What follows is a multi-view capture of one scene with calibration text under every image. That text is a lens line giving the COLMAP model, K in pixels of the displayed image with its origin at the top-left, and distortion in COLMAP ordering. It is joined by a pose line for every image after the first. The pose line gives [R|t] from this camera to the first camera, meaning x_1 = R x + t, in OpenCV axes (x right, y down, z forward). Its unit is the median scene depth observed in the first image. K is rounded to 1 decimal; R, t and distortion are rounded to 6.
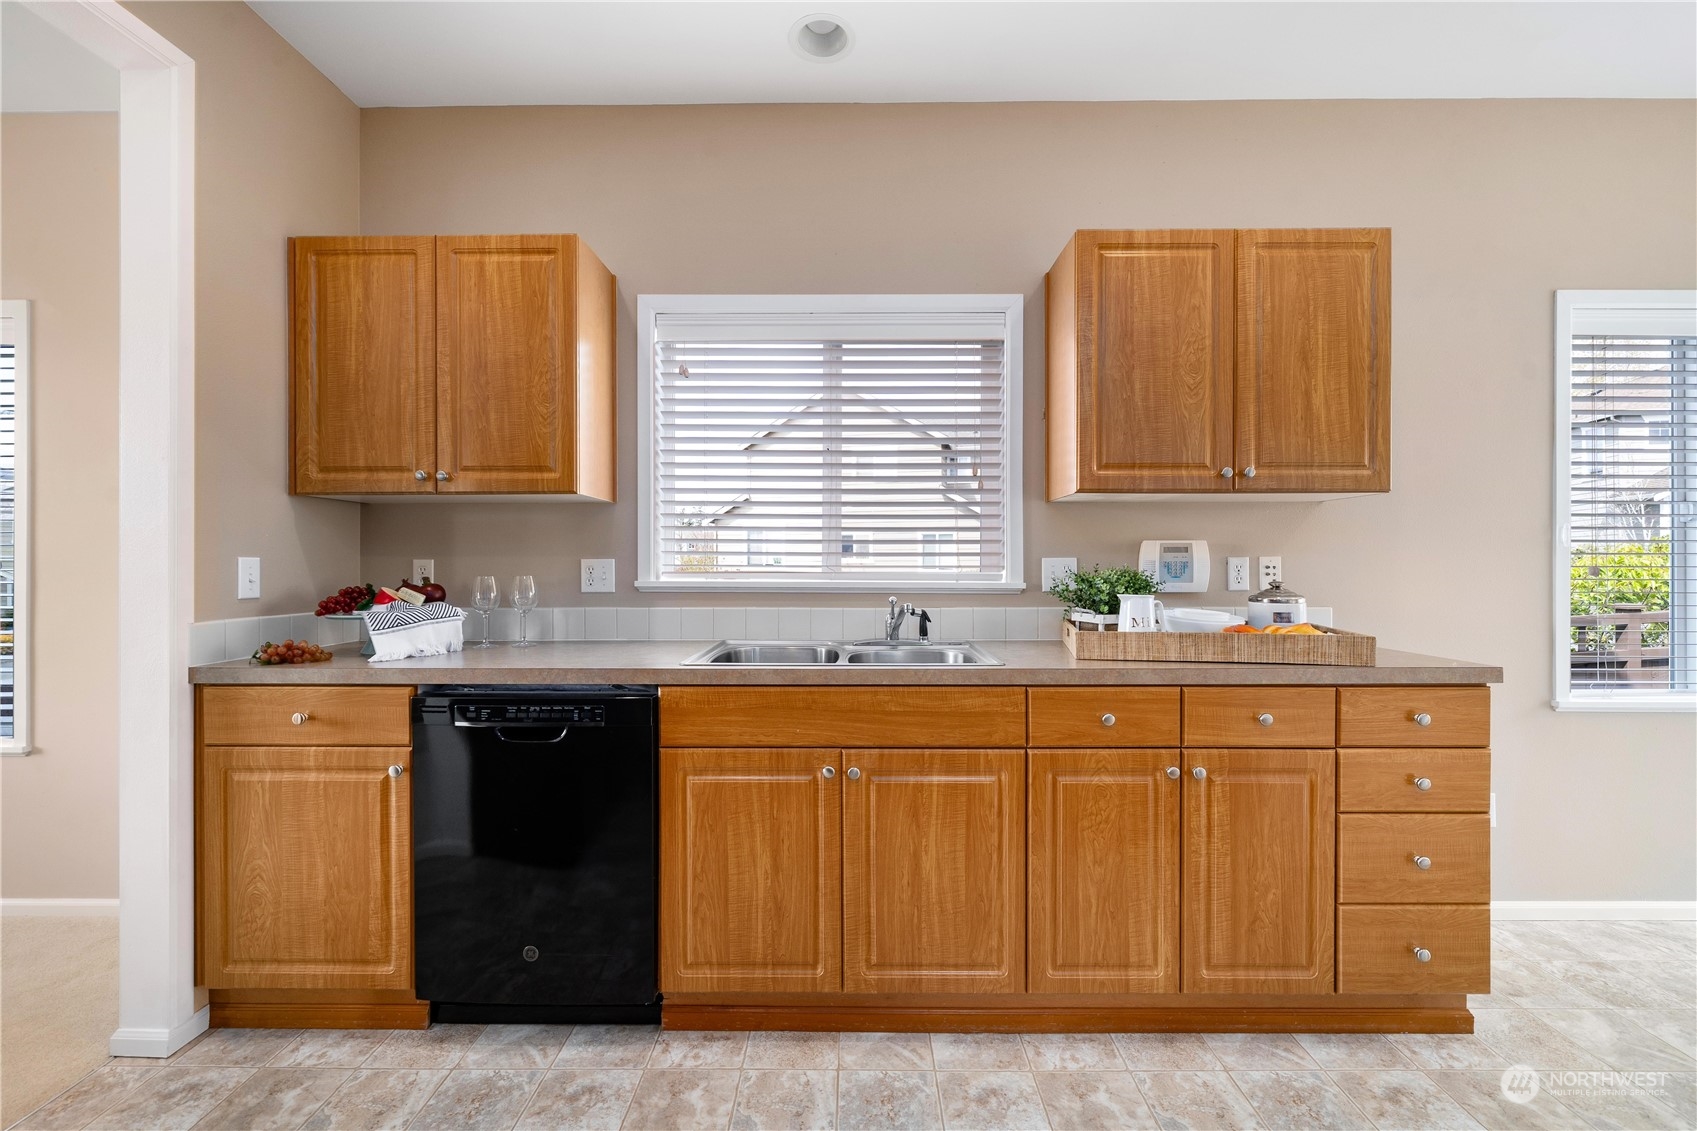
lens RADIAL K [[708.7, 0, 847.4], [0, 708.7, 564.3], [0, 0, 1]] dist [-0.003295, -0.000114]
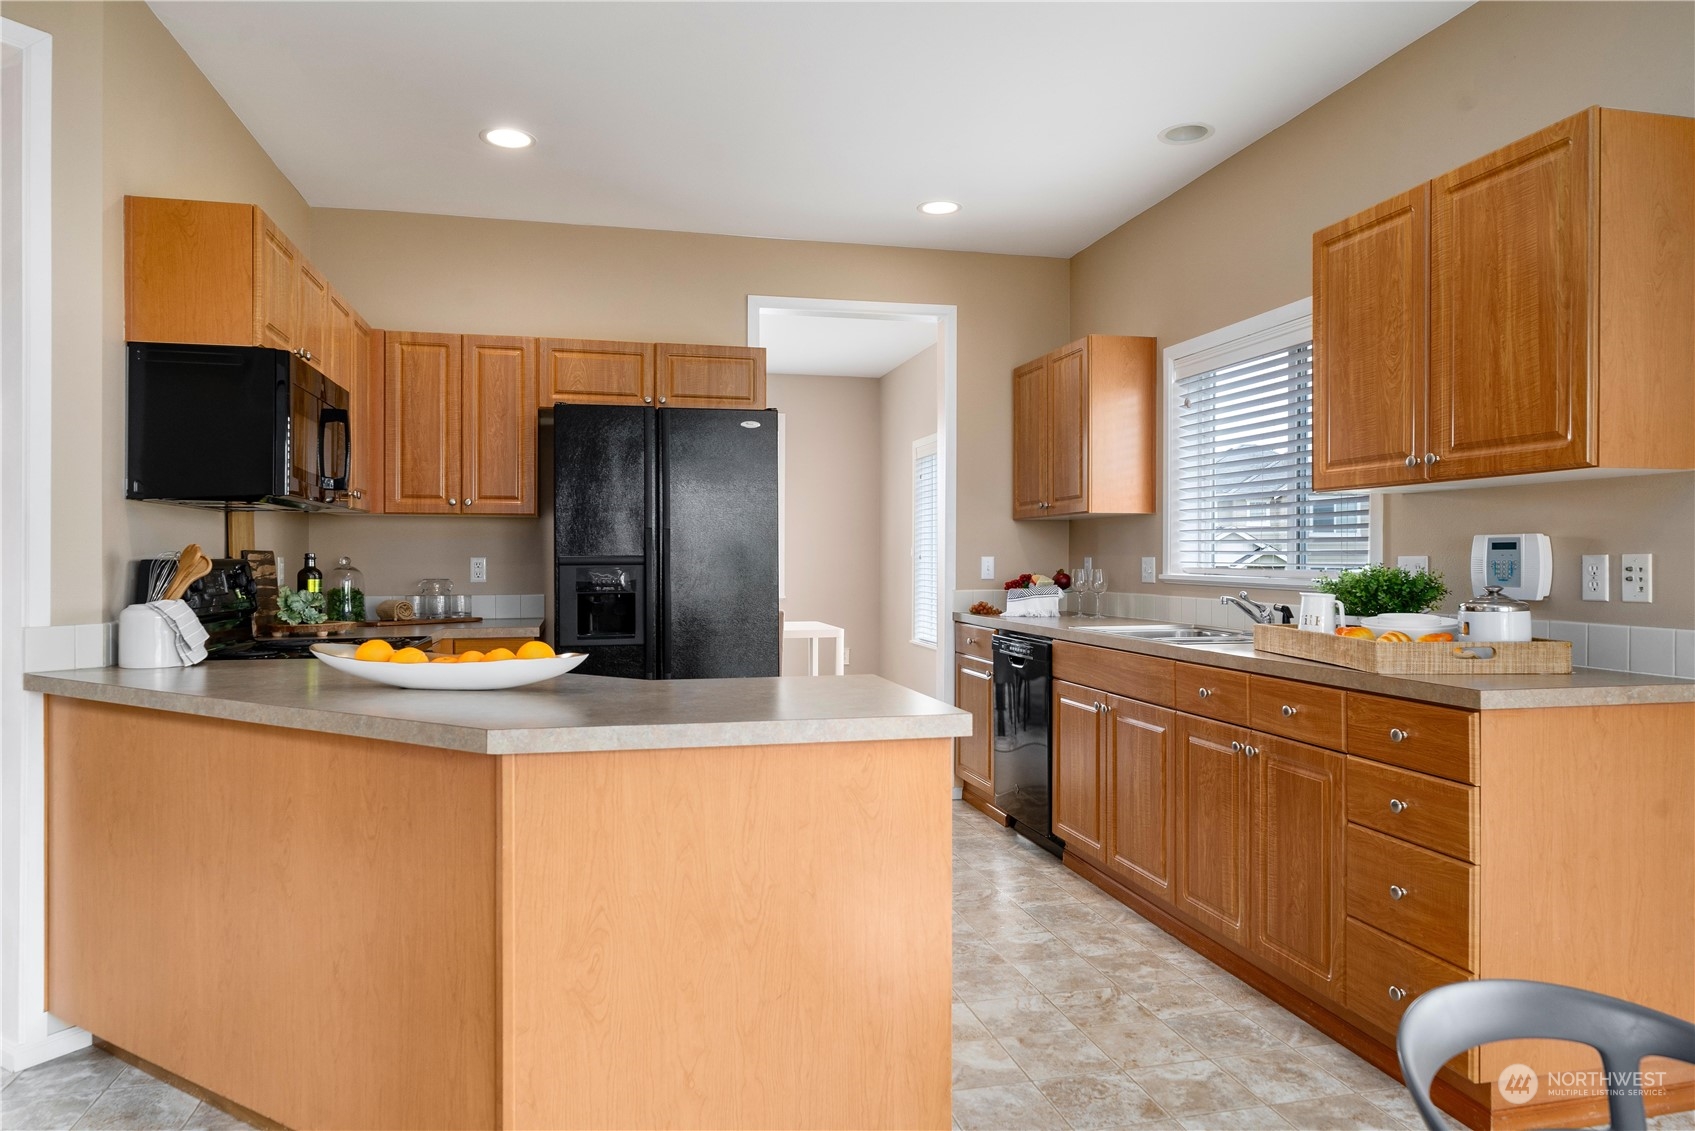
lens RADIAL K [[1062.5, 0, 844.5], [0, 1062.5, 563.8], [0, 0, 1]] dist [-0.026372, 0.001075]
pose [[0.238747, 0.005954, -0.971063, 1.641319], [-0.002978, 0.999981, 0.005400, -0.005360], [0.971077, 0.001603, 0.238761, -0.011822]]
